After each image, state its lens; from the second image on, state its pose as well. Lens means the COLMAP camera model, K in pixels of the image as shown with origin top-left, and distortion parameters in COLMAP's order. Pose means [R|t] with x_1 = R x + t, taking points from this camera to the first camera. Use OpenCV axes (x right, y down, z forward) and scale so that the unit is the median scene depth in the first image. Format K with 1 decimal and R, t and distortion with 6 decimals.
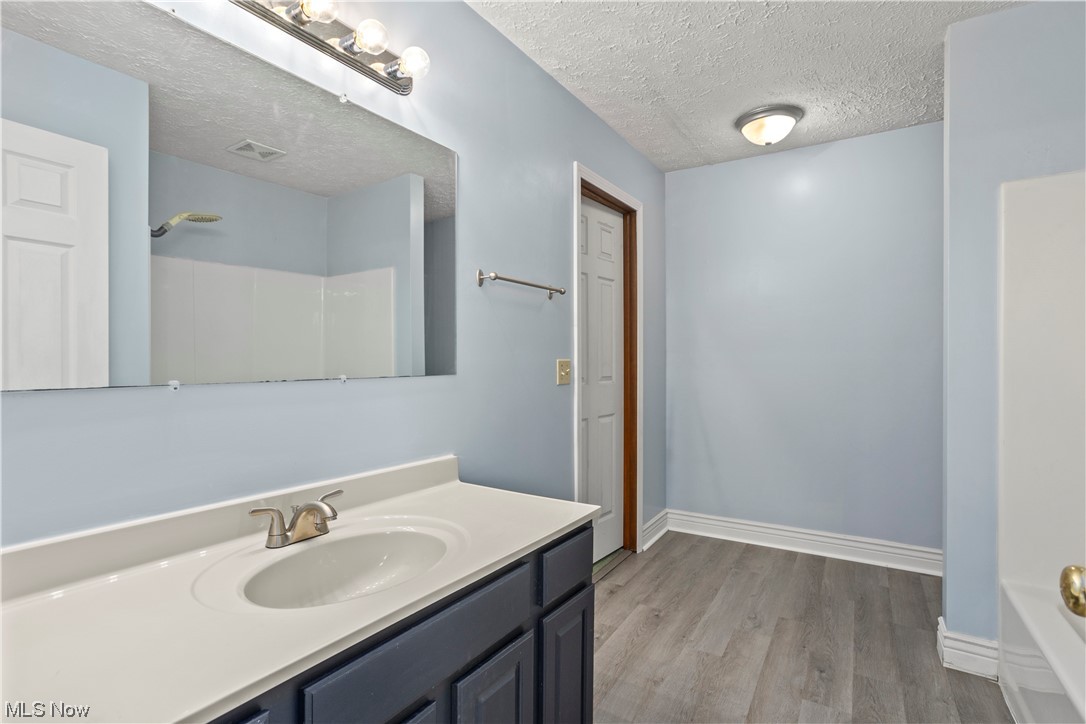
lens RADIAL K [[553.2, 0, 544.4], [0, 553.2, 360.7], [0, 0, 1]] dist [-0.001602, 0.046554]
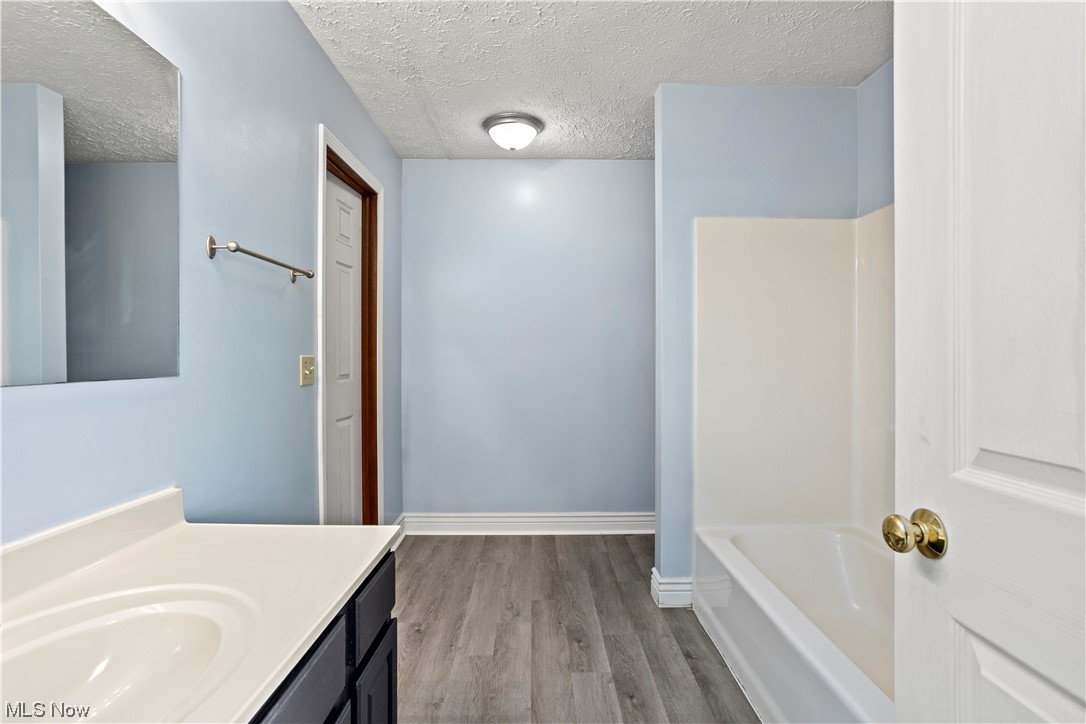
lens RADIAL K [[553.1, 0, 543.3], [0, 553.1, 355.1], [0, 0, 1]] dist [-0.019806, 0.045916]
pose [[0.850382, 0.000456, 0.526165, -0.106592], [0.001474, 0.999994, -0.003249, 0.000391], [-0.526163, 0.003539, 0.850376, 0.099787]]
